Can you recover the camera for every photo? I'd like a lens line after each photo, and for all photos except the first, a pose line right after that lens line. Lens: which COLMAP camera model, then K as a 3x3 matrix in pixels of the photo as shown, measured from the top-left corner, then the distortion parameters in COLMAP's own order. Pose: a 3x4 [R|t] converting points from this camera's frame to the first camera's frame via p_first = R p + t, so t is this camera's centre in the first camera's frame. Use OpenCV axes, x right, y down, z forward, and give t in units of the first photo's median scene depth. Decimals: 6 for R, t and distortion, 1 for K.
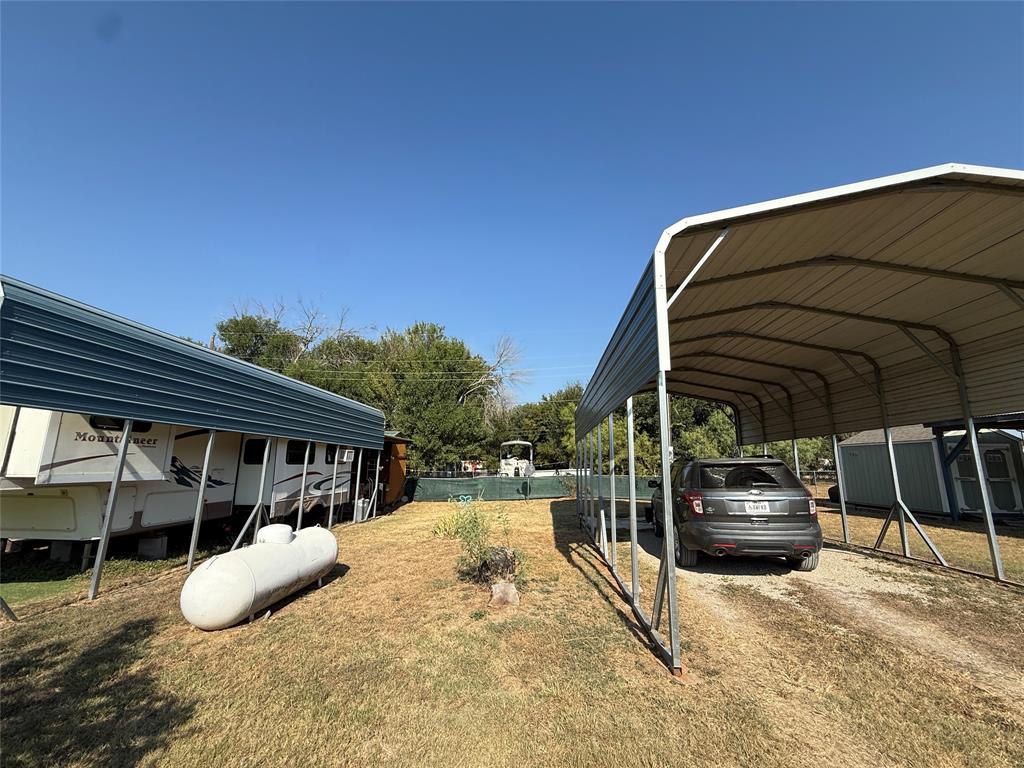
lens RADIAL K [[408.2, 0, 510.8], [0, 408.2, 386.6], [0, 0, 1]] dist [-0.001062, 0.000307]
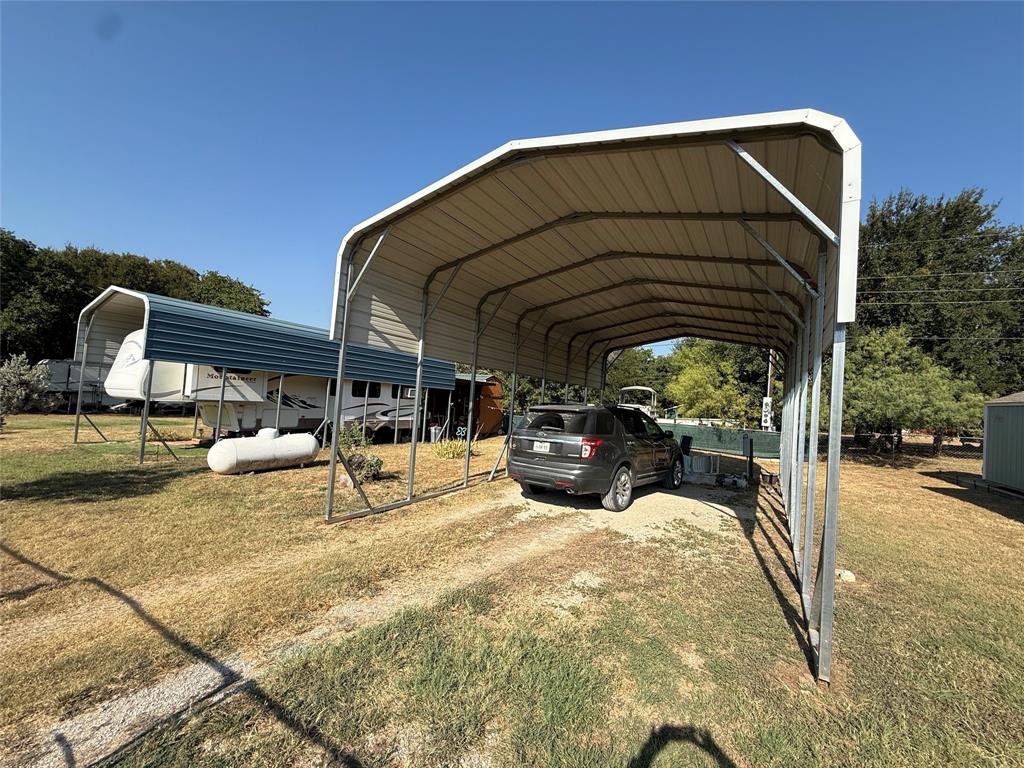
lens RADIAL K [[408.2, 0, 509.8], [0, 408.2, 385.9], [0, 0, 1]] dist [-0.001062, 0.000307]
pose [[0.886833, 0.027843, -0.461250, 0.721848], [0.035523, 0.991121, 0.128128, -0.017494], [0.460722, -0.130013, 0.877970, -0.020217]]
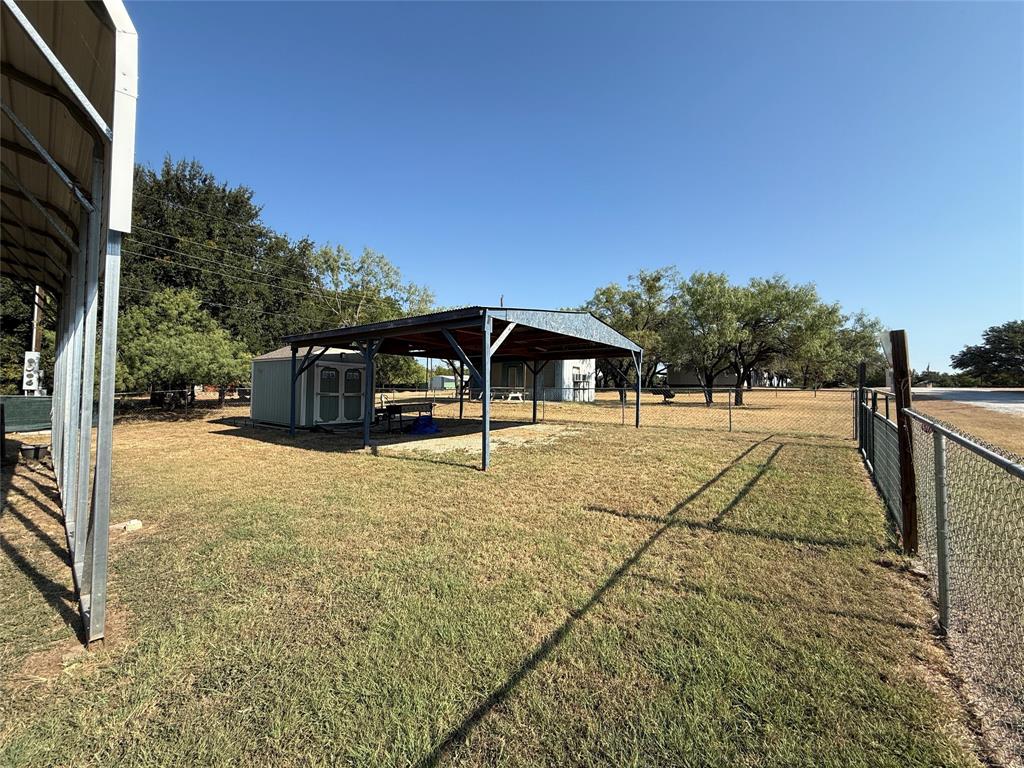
lens RADIAL K [[408.2, 0, 510.9], [0, 408.2, 383.1], [0, 0, 1]] dist [-0.001062, 0.000307]
pose [[0.586396, 0.012380, 0.809930, 0.737430], [-0.160089, 0.981932, 0.100897, 0.014725], [-0.794048, -0.188827, 0.577783, -0.011340]]
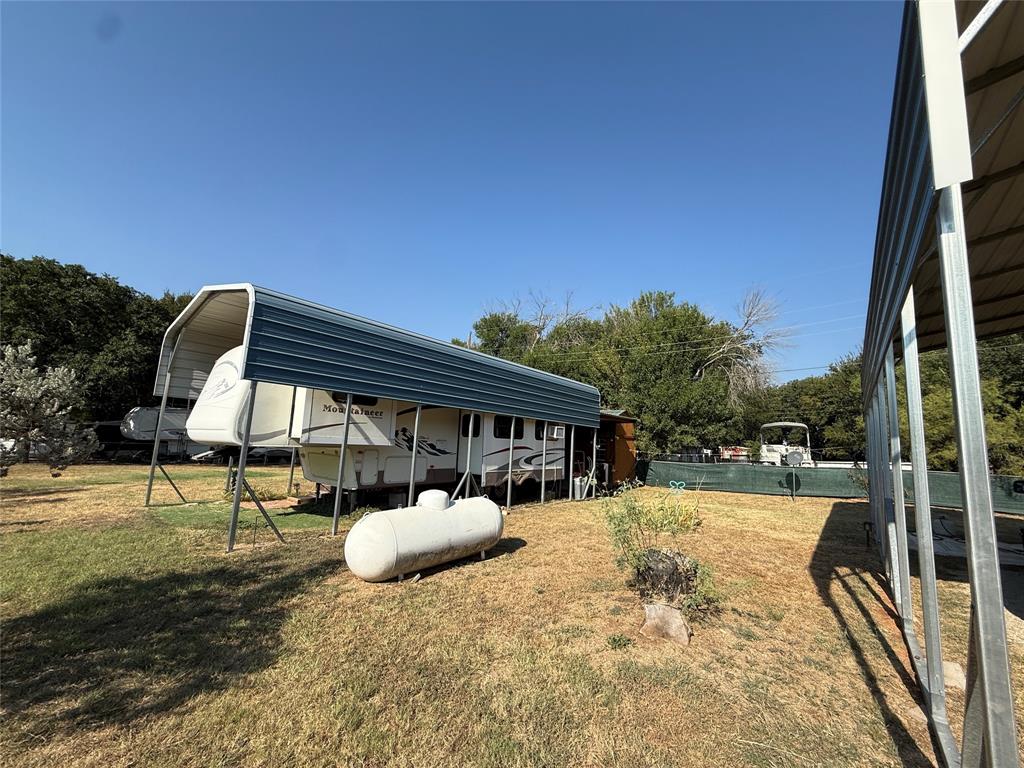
lens RADIAL K [[408.2, 0, 510.0], [0, 408.2, 385.2], [0, 0, 1]] dist [-0.001062, 0.000307]
pose [[0.823249, -0.051915, -0.565302, 0.102278], [0.071202, 0.997389, 0.012094, 0.051741], [0.563198, -0.050207, 0.824795, 0.182878]]
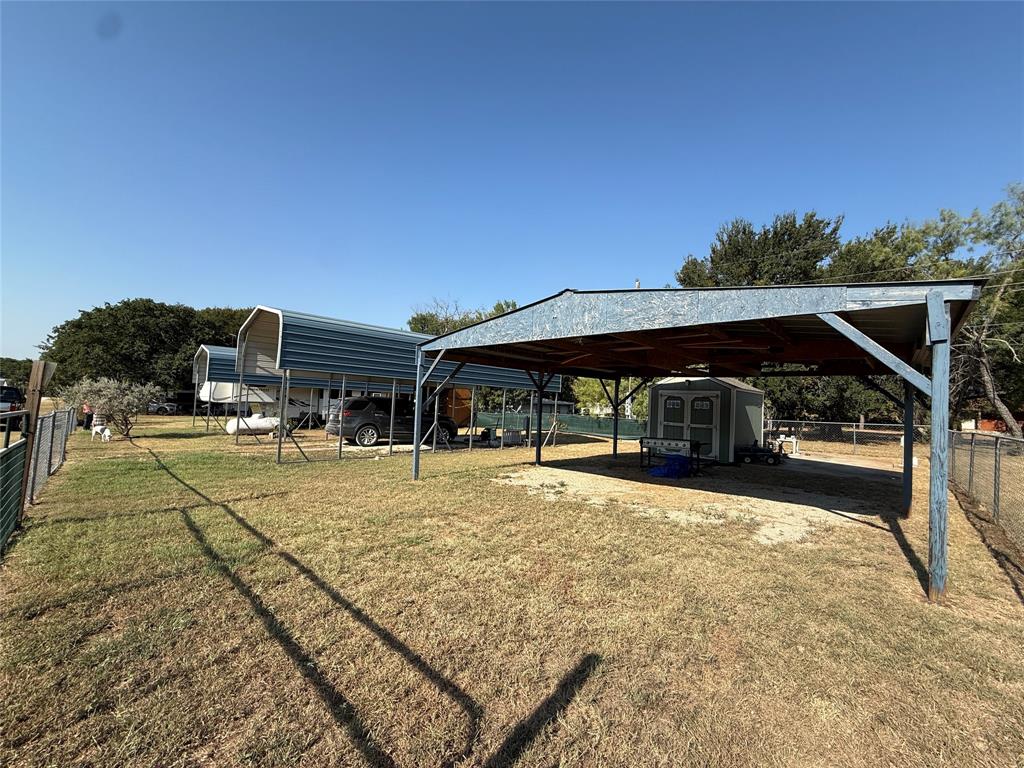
lens RADIAL K [[408.2, 0, 508.4], [0, 408.2, 383.2], [0, 0, 1]] dist [-0.001062, 0.000307]
pose [[0.741117, -0.010477, -0.671294, 2.112846], [0.095077, 0.991439, 0.089493, -0.017065], [0.664609, -0.130149, 0.735769, -0.060160]]
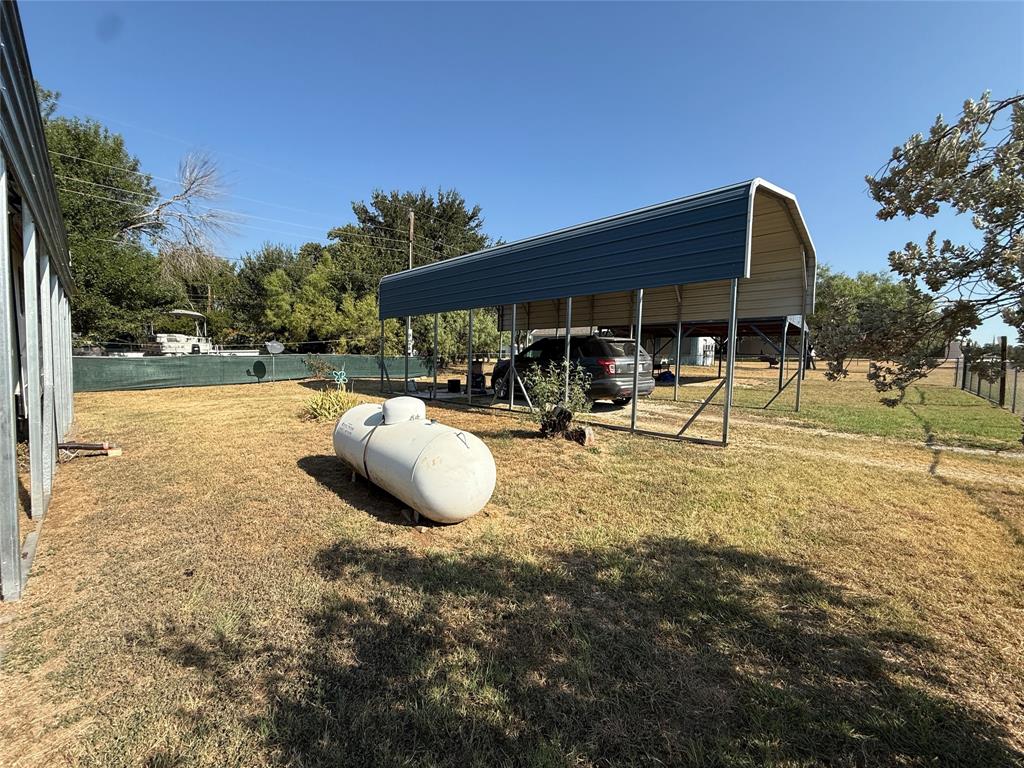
lens RADIAL K [[408.2, 0, 504.1], [0, 408.2, 367.0], [0, 0, 1]] dist [-0.001062, 0.000307]
pose [[0.648036, -0.010859, 0.761532, -0.646702], [-0.162812, 0.974809, 0.152448, 0.089017], [-0.744003, -0.222778, 0.629944, 0.258578]]
